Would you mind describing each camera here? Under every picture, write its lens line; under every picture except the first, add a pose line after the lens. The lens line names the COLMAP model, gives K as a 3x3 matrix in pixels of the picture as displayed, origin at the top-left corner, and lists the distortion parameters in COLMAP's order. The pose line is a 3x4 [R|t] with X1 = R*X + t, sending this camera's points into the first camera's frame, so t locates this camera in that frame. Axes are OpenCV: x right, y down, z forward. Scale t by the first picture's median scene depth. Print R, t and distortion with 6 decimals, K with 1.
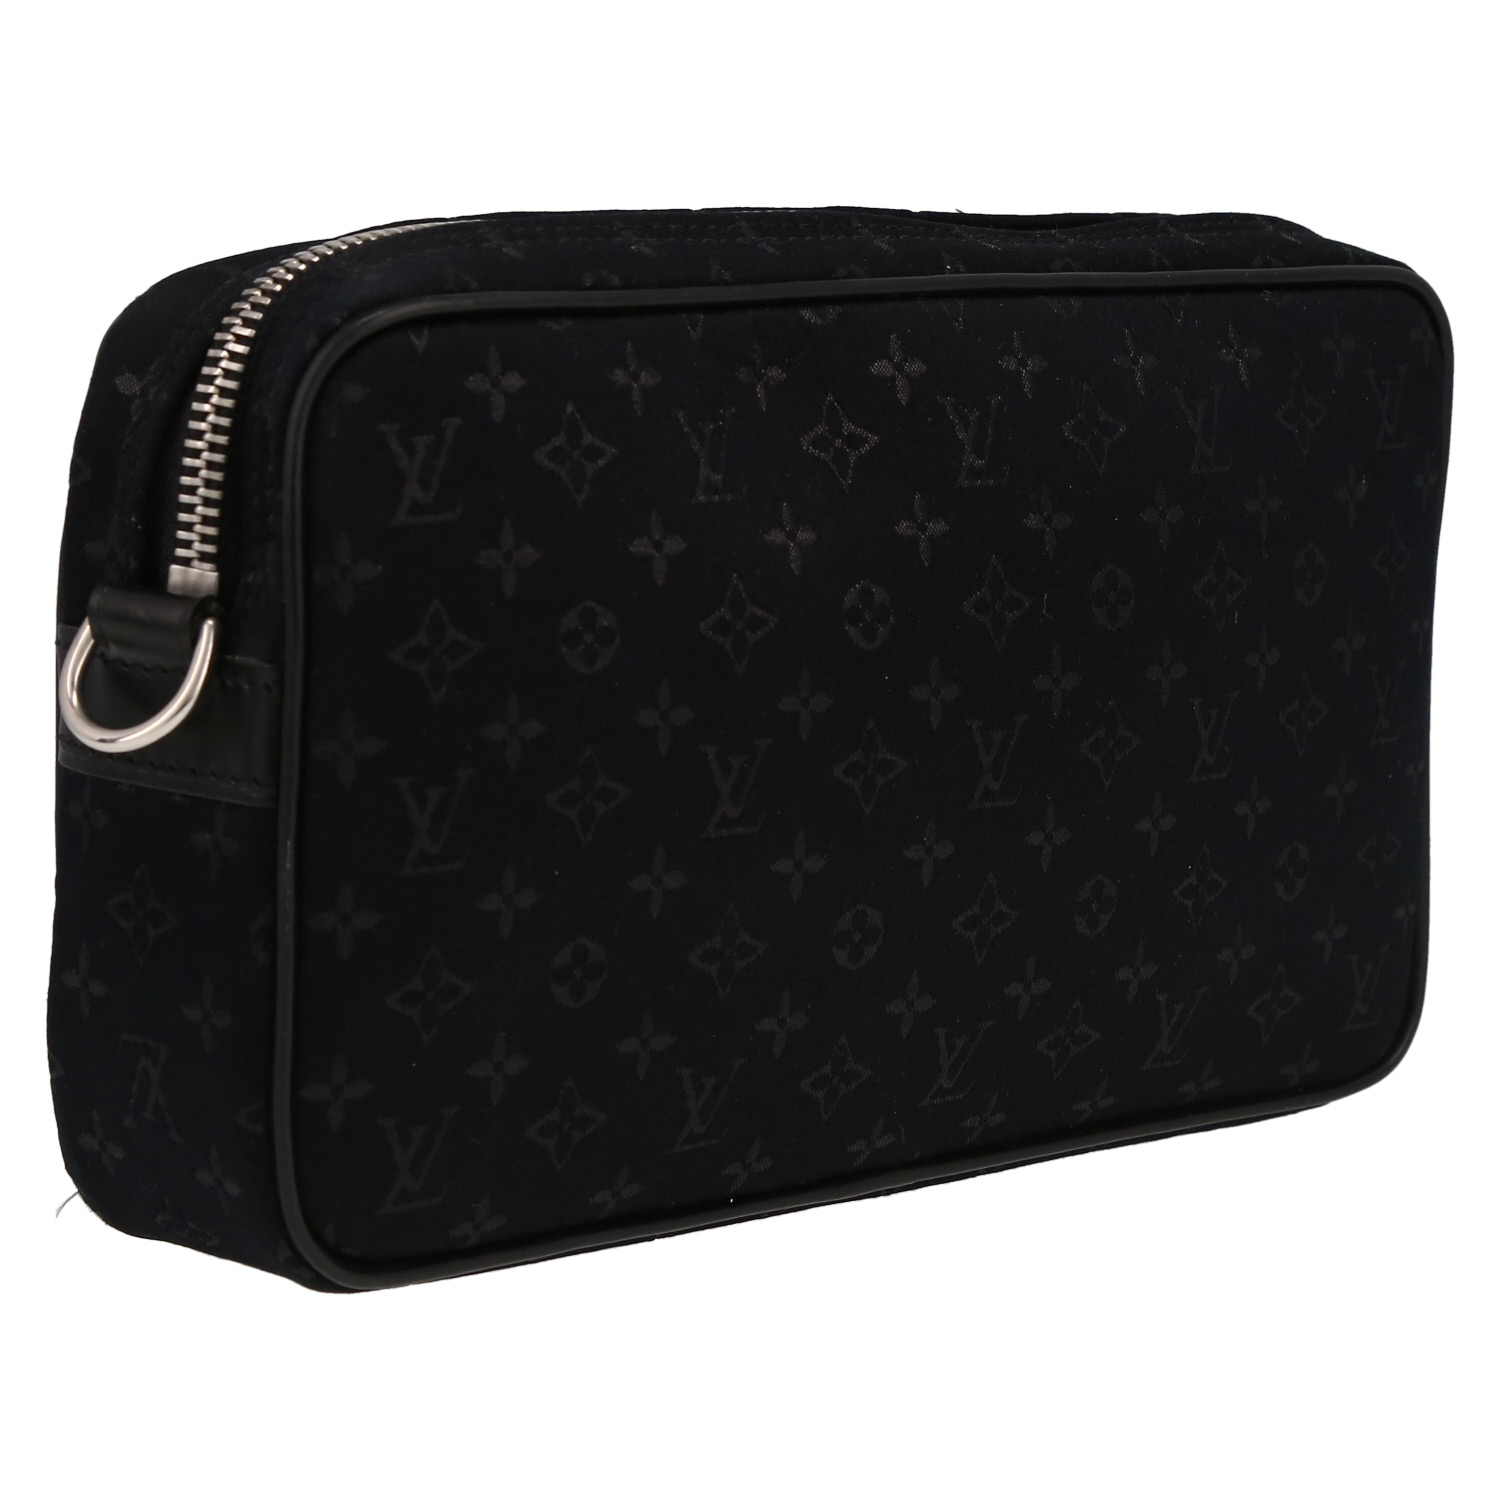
lens RADIAL K [[5744.6, 0, 750.0], [0, 5744.6, 750.0], [0, 0, 1]] dist [0.079165, -1.446278]
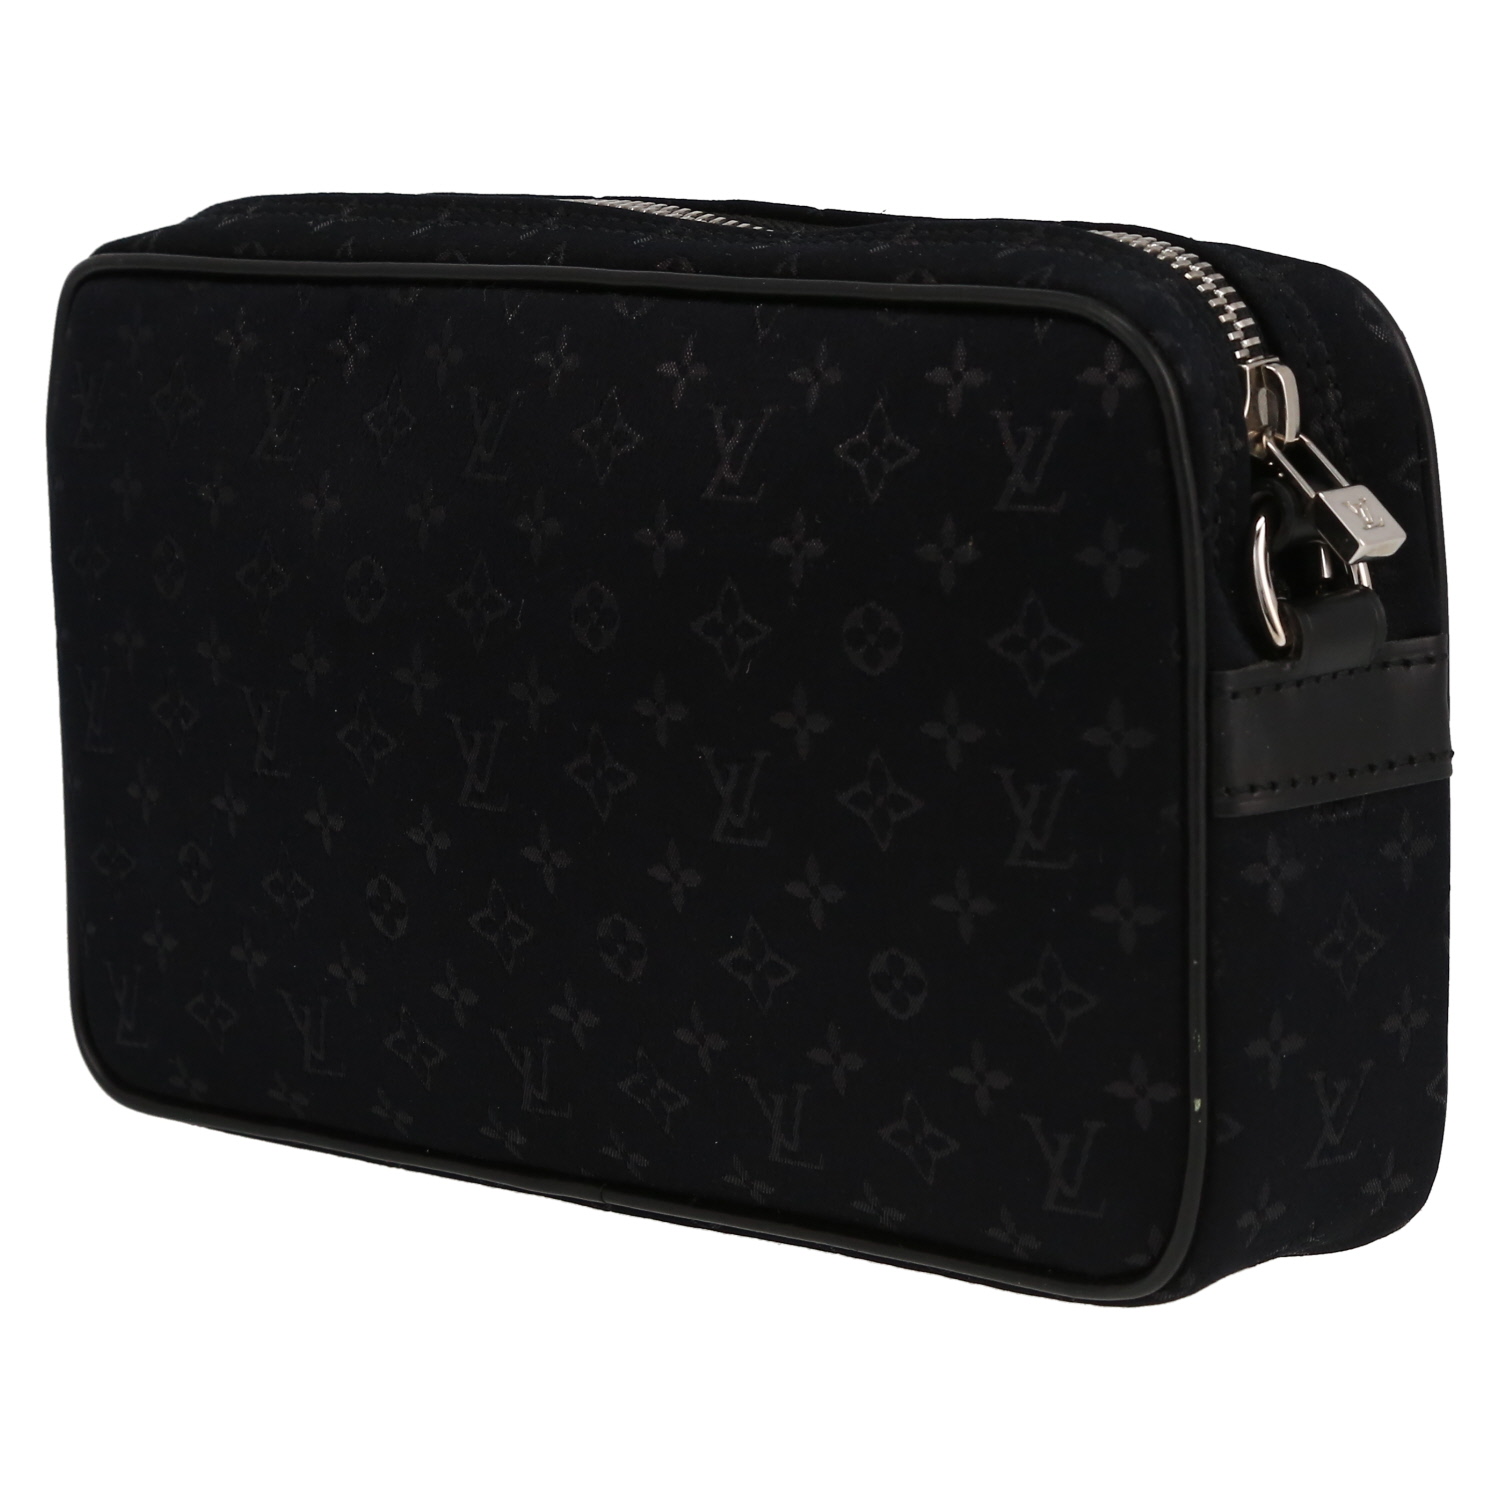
lens RADIAL K [[5744.6, 0, 750.0], [0, 5744.6, 750.0], [0, 0, 1]] dist [0.079165, -1.446278]
pose [[0.004332, 0.108842, -0.994050, 1.058866], [-0.122551, 0.986623, 0.107495, -0.115649], [0.992453, 0.121357, 0.017613, 1.072838]]
